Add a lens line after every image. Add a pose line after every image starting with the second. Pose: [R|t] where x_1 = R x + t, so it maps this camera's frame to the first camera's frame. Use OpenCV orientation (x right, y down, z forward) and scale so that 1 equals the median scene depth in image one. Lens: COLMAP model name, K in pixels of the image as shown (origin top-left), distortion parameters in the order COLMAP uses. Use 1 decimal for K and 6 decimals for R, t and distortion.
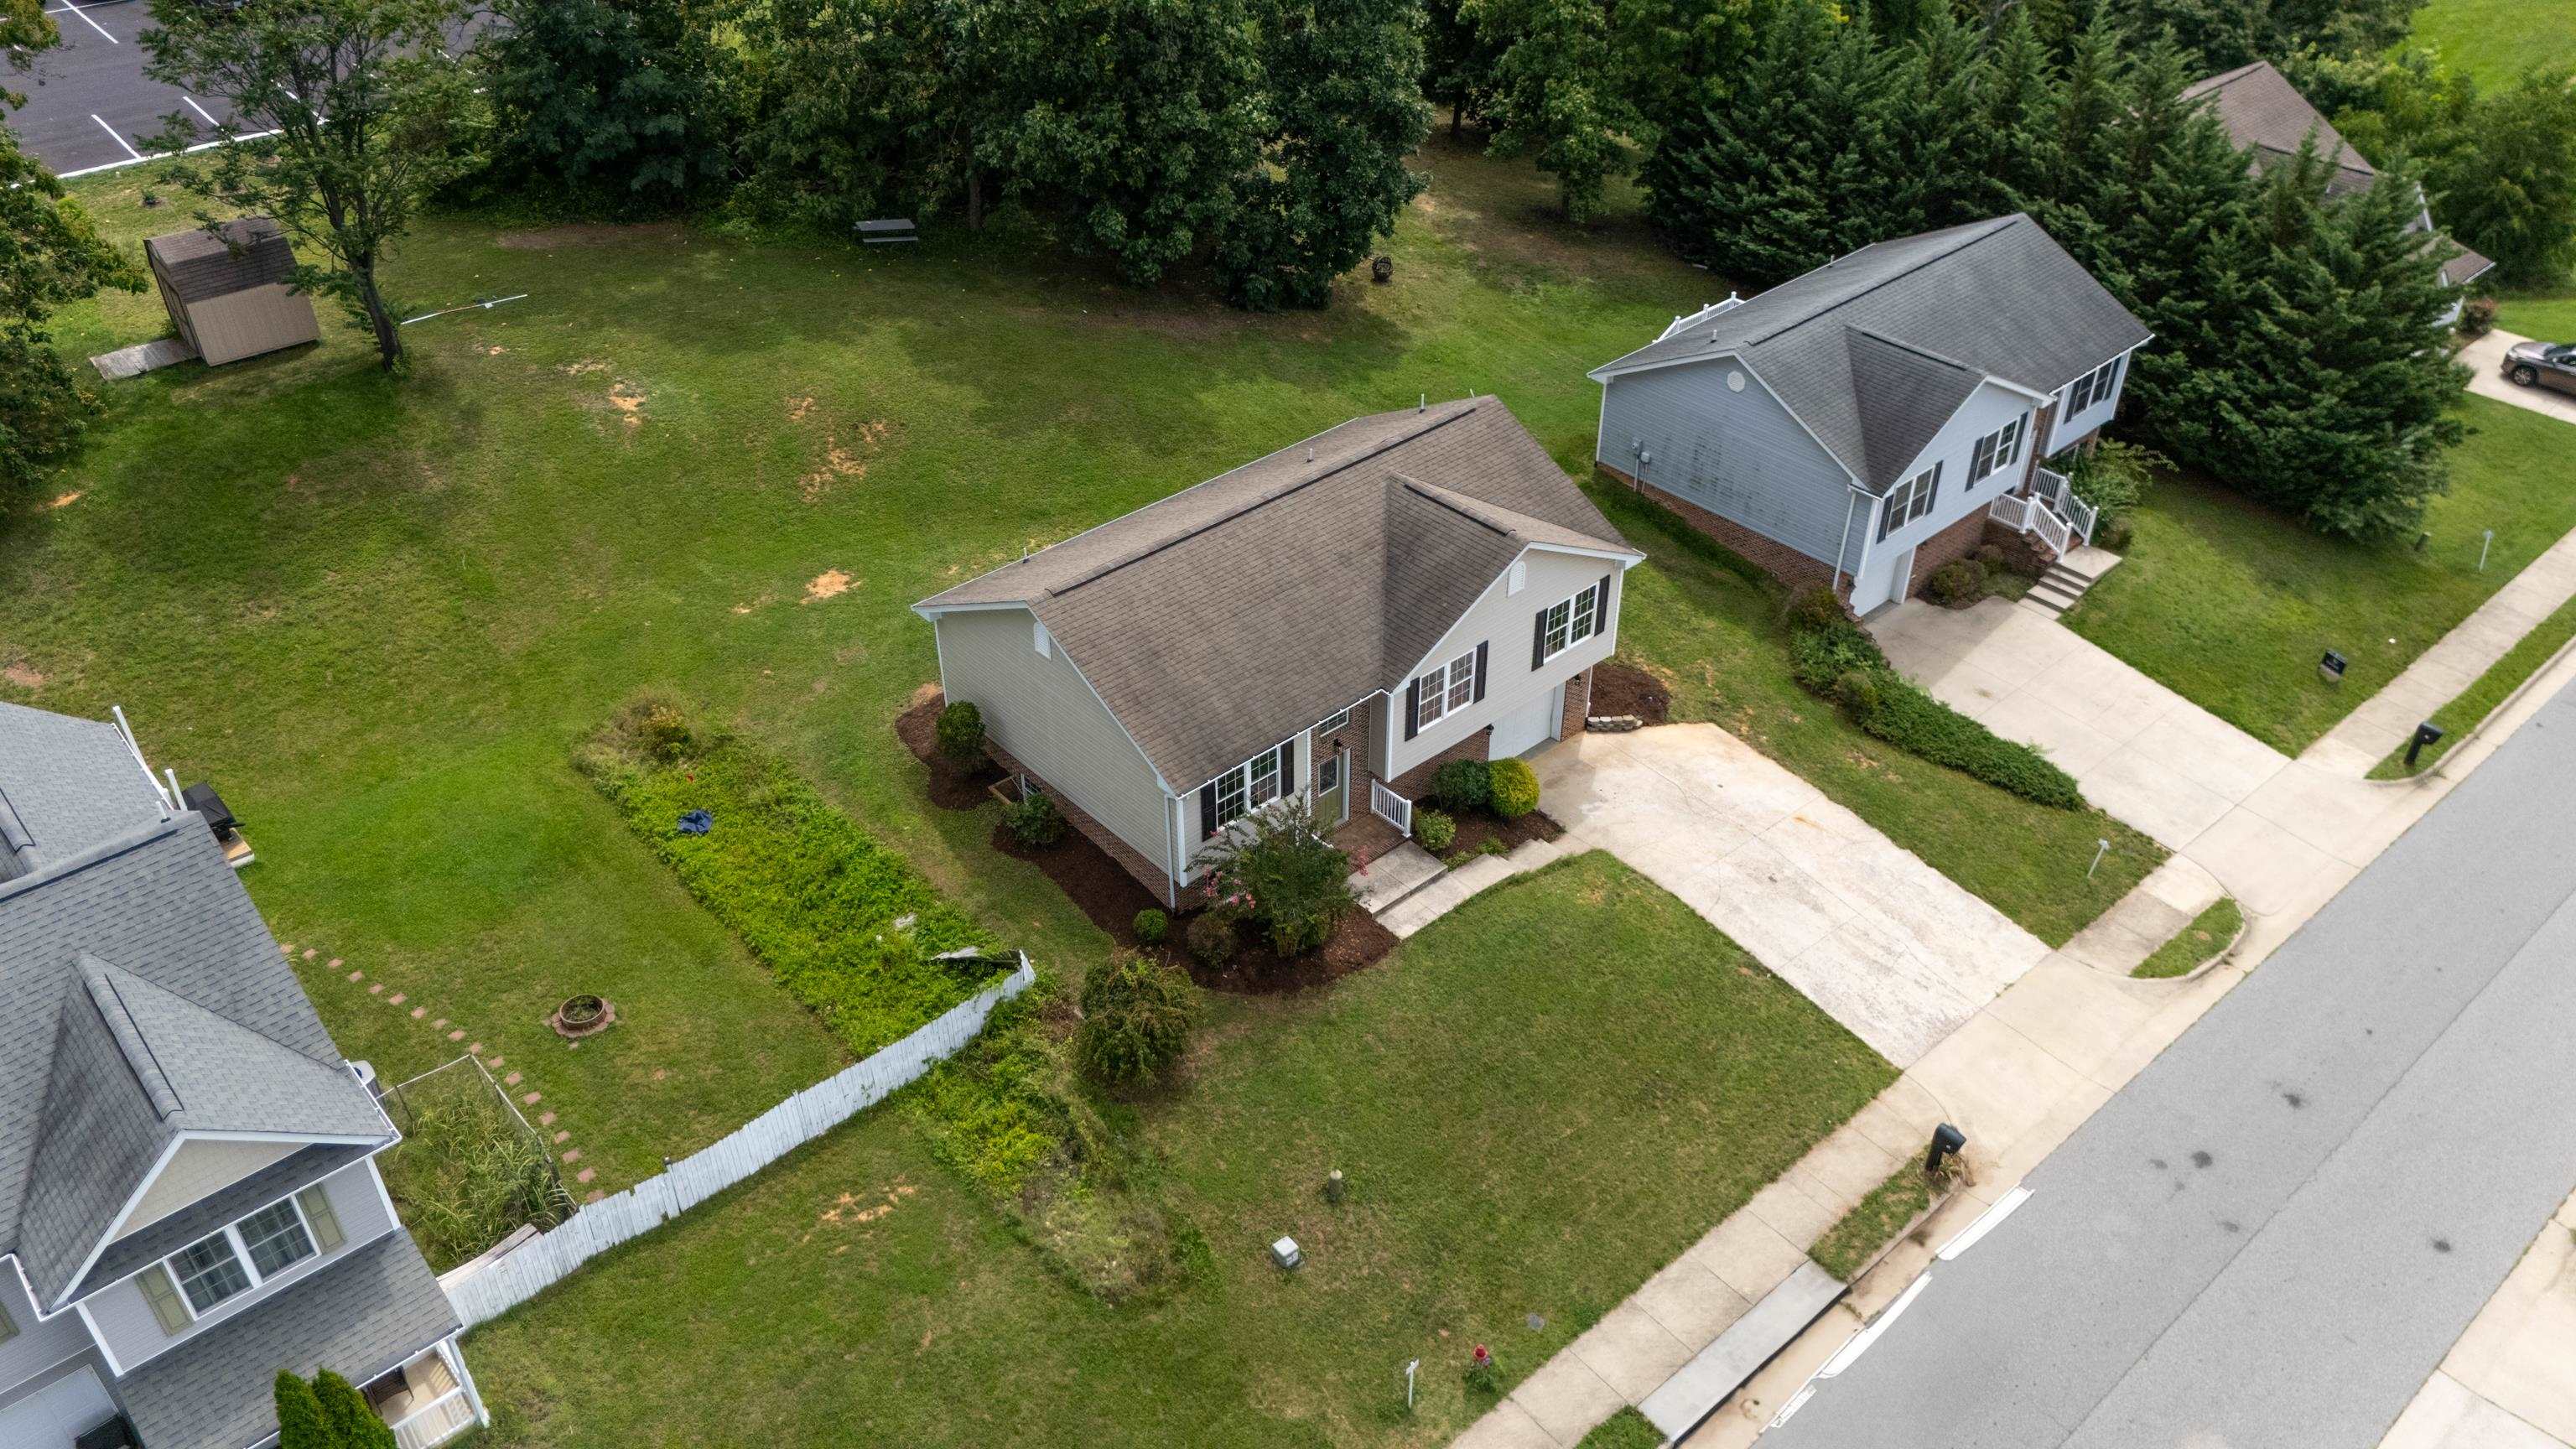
lens RADIAL K [[1911.4, 0, 1284.0], [0, 1911.4, 724.4], [0, 0, 1]] dist [0.089607, -0.102814]
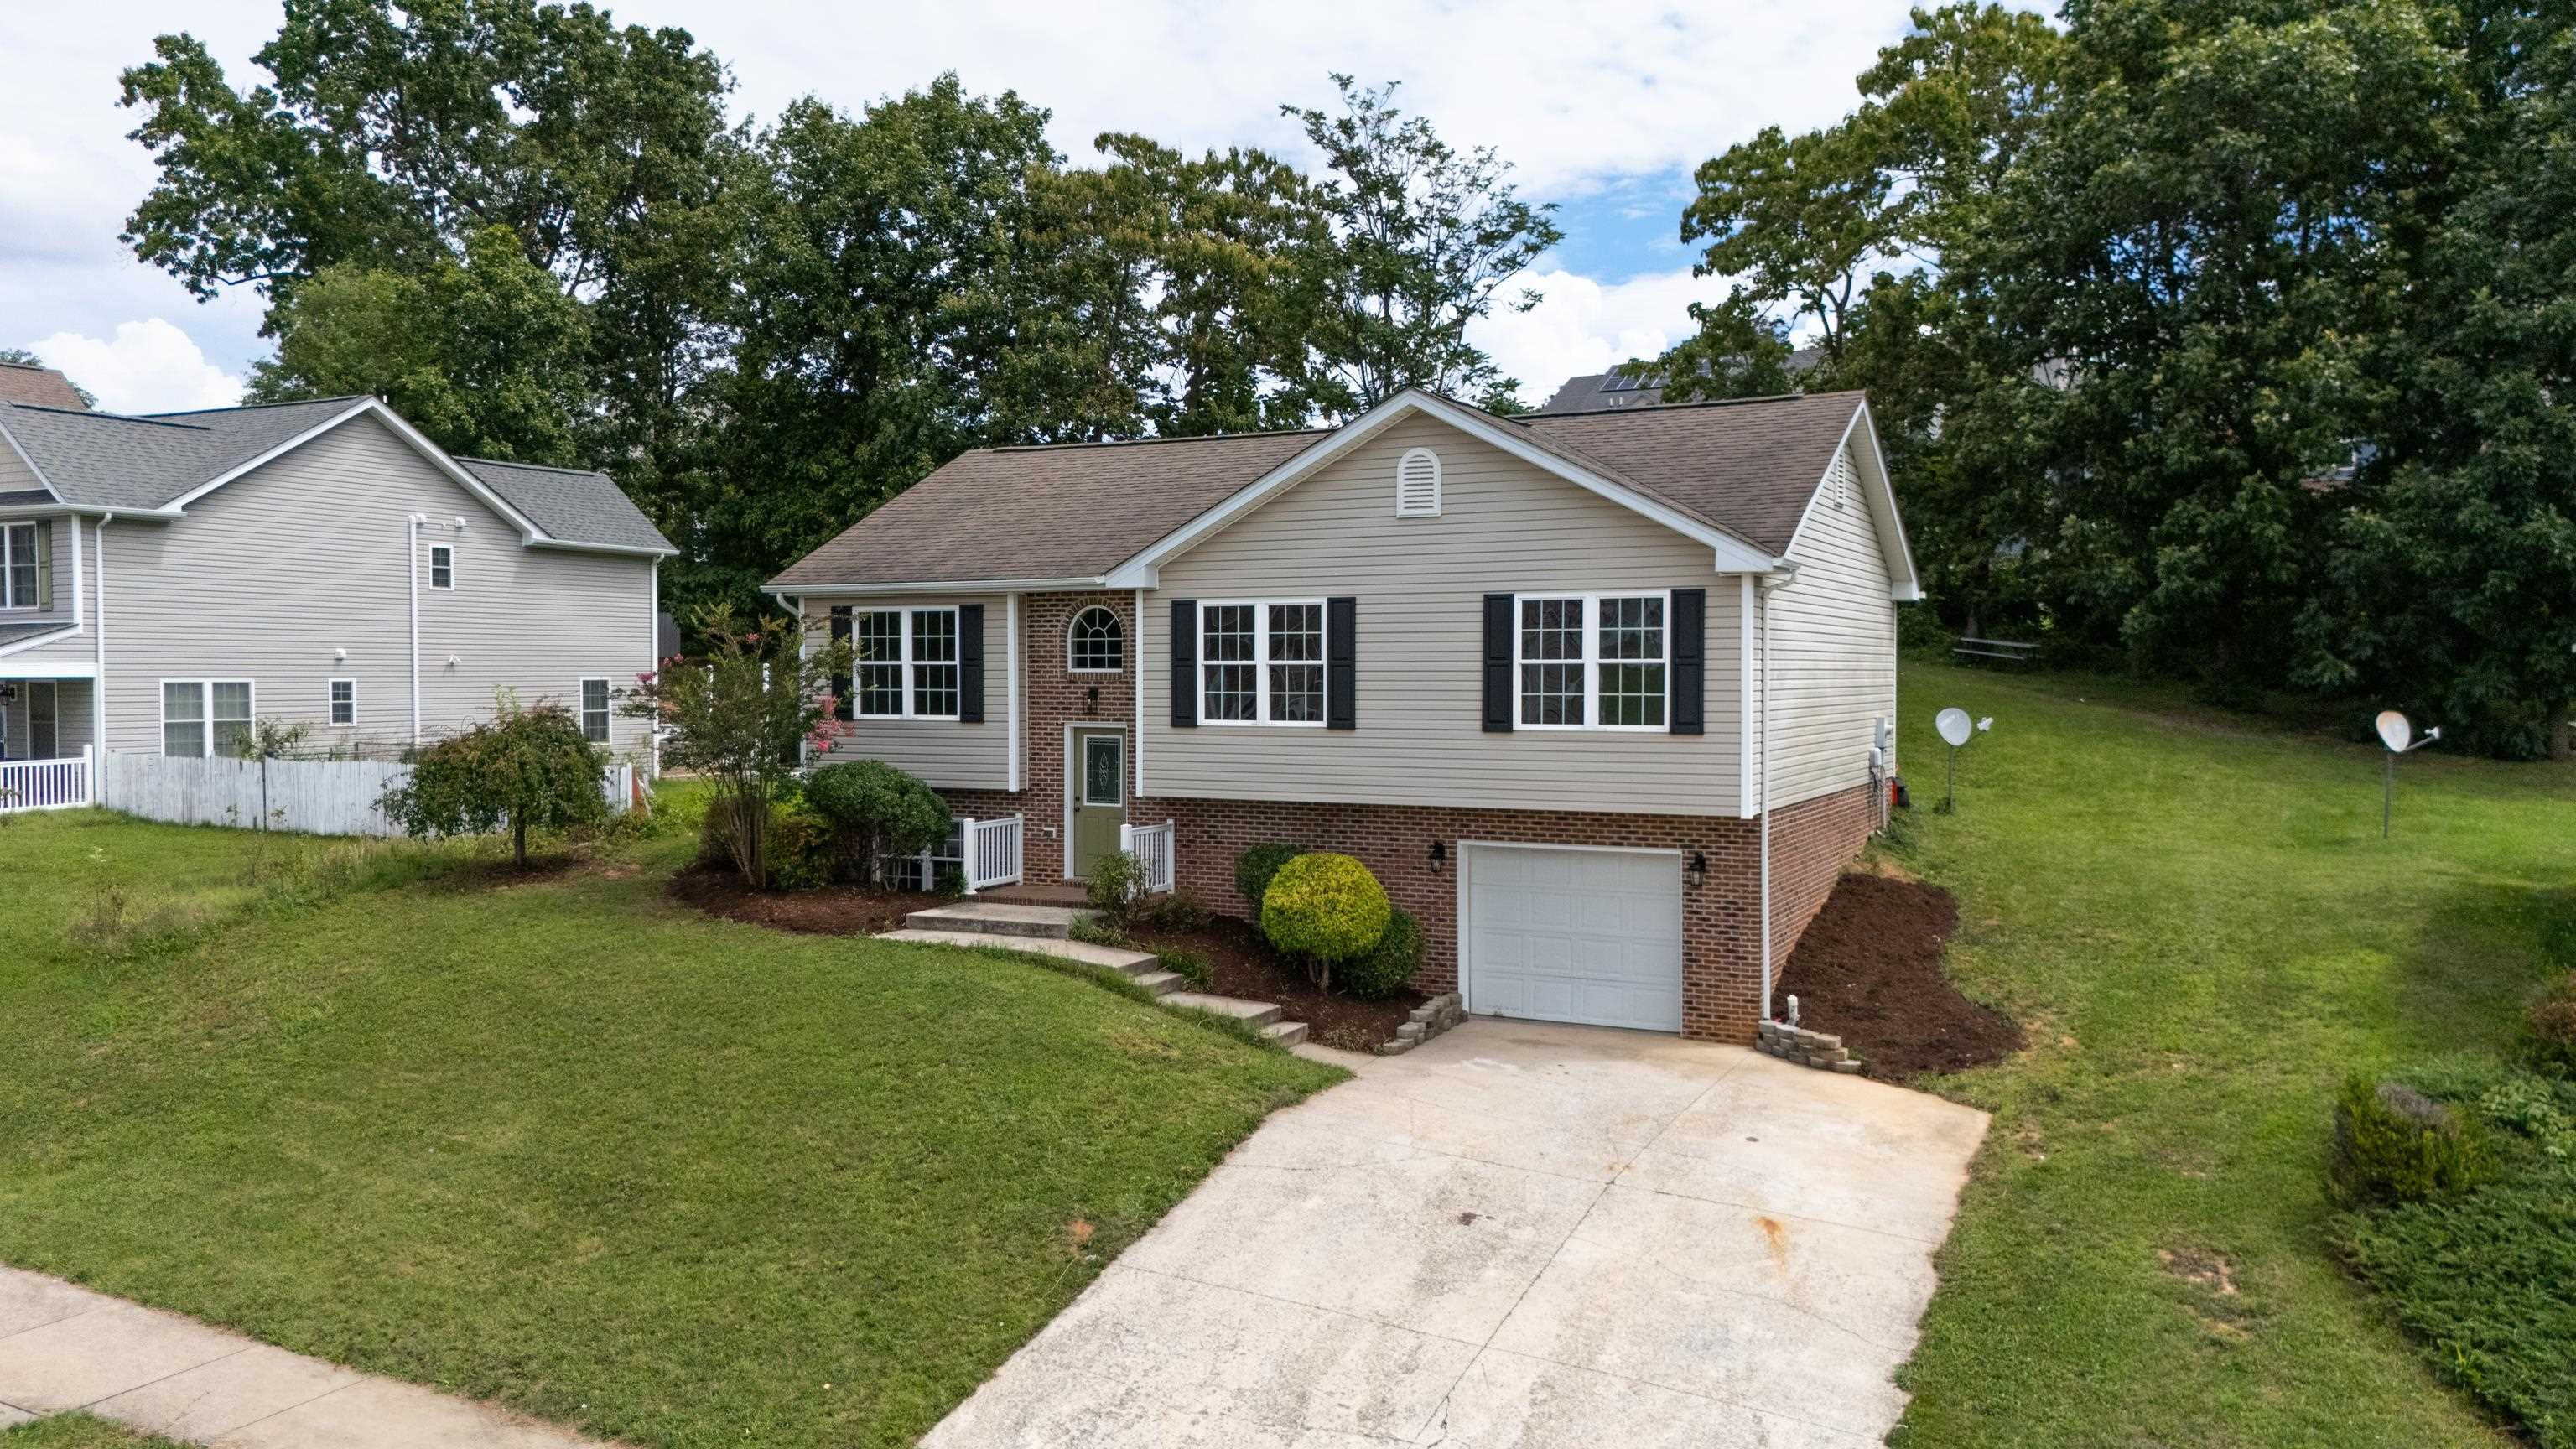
lens RADIAL K [[1920.8, 0, 1288.0], [0, 1920.8, 724.5], [0, 0, 1]] dist [0.057950, -0.054953]
pose [[0.367848, 0.032488, -0.929318, 0.502579], [-0.544544, 0.817629, -0.186961, 0.079577], [0.753764, 0.574828, 0.318454, 0.708785]]
